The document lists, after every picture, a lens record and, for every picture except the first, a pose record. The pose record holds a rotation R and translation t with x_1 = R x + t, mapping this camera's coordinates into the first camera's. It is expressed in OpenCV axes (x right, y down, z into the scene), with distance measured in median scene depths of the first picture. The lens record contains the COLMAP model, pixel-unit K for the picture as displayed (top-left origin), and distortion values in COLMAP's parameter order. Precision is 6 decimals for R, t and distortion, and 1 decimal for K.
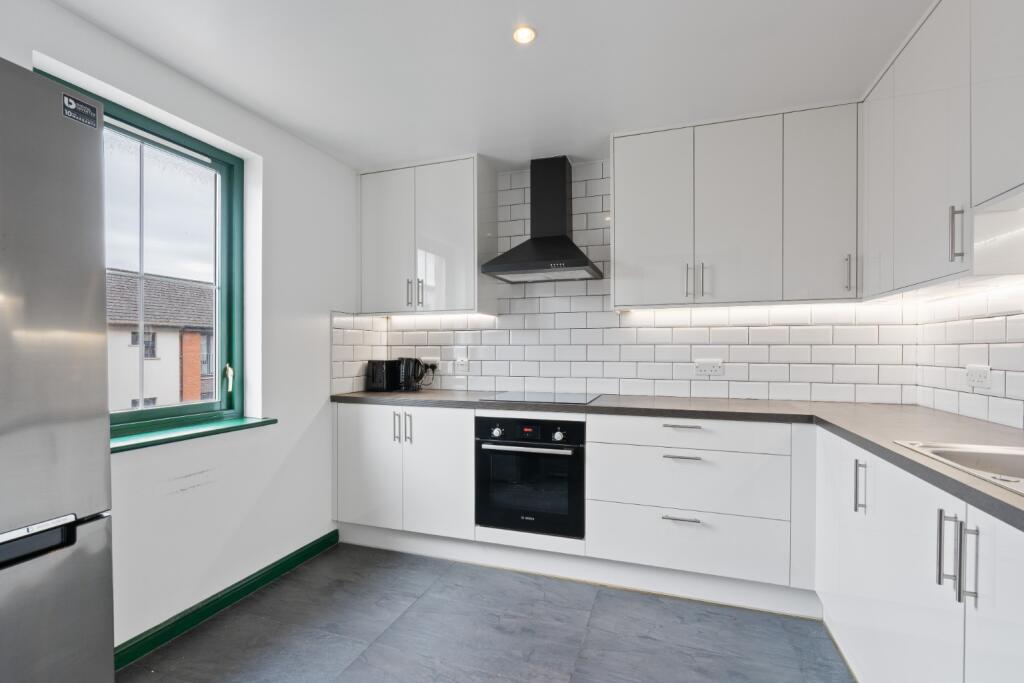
lens RADIAL K [[471.6, 0, 512.0], [0, 471.6, 341.5], [0, 0, 1]] dist [-0.001189, -0.000118]
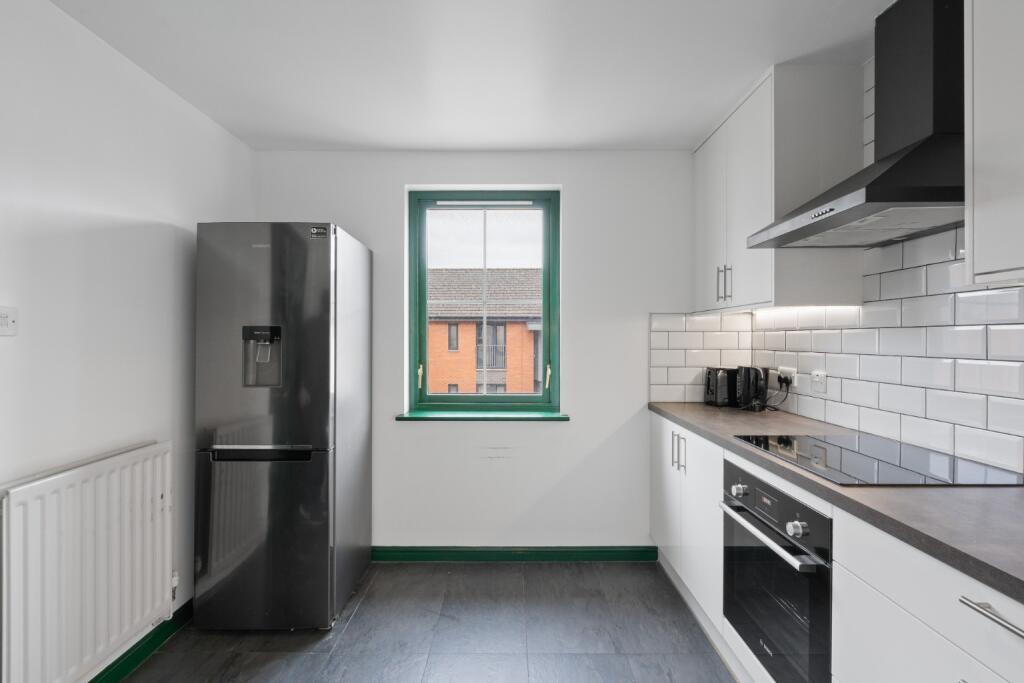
lens RADIAL K [[477.6, 0, 512.7], [0, 477.6, 334.4], [0, 0, 1]] dist [-0.000120, 0.000080]
pose [[0.326461, -0.006523, -0.945188, 0.403817], [0.013990, 0.999900, -0.002069, -0.022530], [0.945107, -0.012547, 0.326520, 0.398017]]
